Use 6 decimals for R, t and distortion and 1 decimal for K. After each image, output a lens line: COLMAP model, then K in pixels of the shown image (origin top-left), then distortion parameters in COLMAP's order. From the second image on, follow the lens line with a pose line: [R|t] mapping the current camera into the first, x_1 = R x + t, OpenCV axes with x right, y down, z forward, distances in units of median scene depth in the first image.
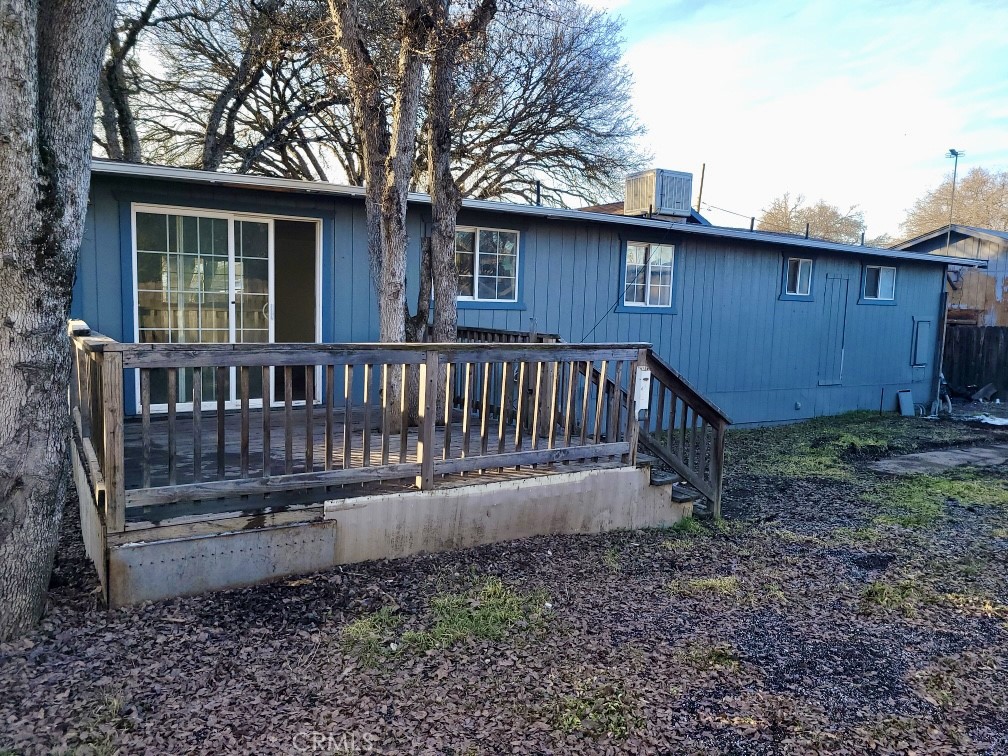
lens RADIAL K [[779.1, 0, 504.0], [0, 779.1, 378.0], [0, 0, 1]] dist [0.089167, 0.000054]
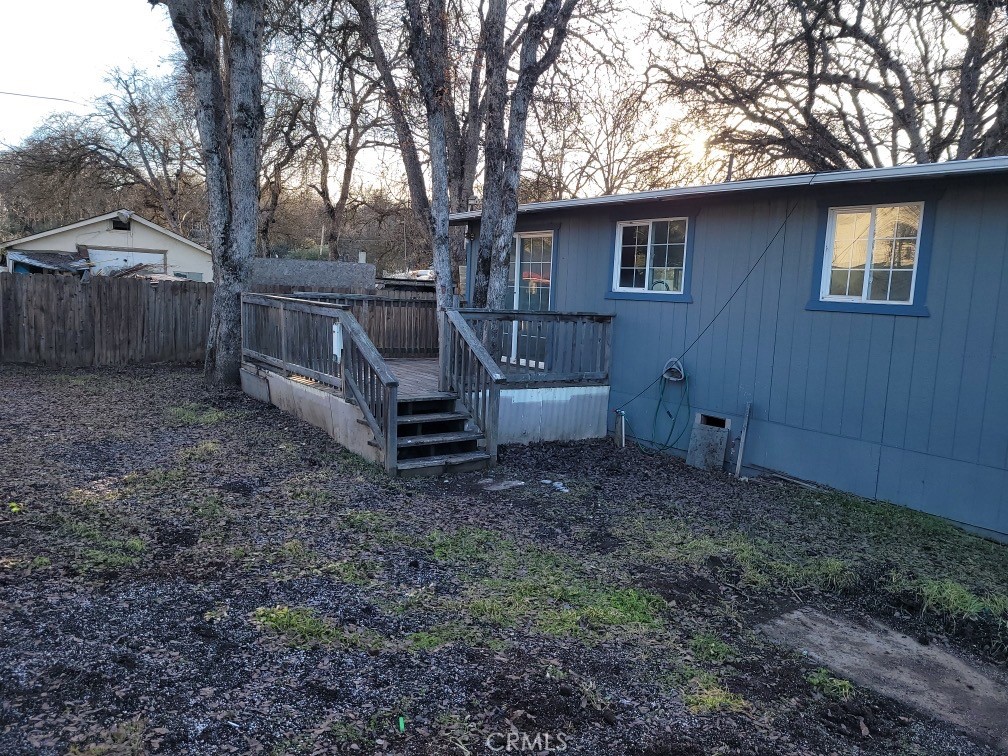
lens RADIAL K [[779.1, 0, 504.0], [0, 779.1, 378.0], [0, 0, 1]] dist [0.089167, 0.000054]
pose [[0.025555, 0.087929, -0.995799, 0.956041], [-0.145064, 0.985907, 0.083333, -0.047312], [0.989092, 0.142325, 0.037950, 0.783110]]
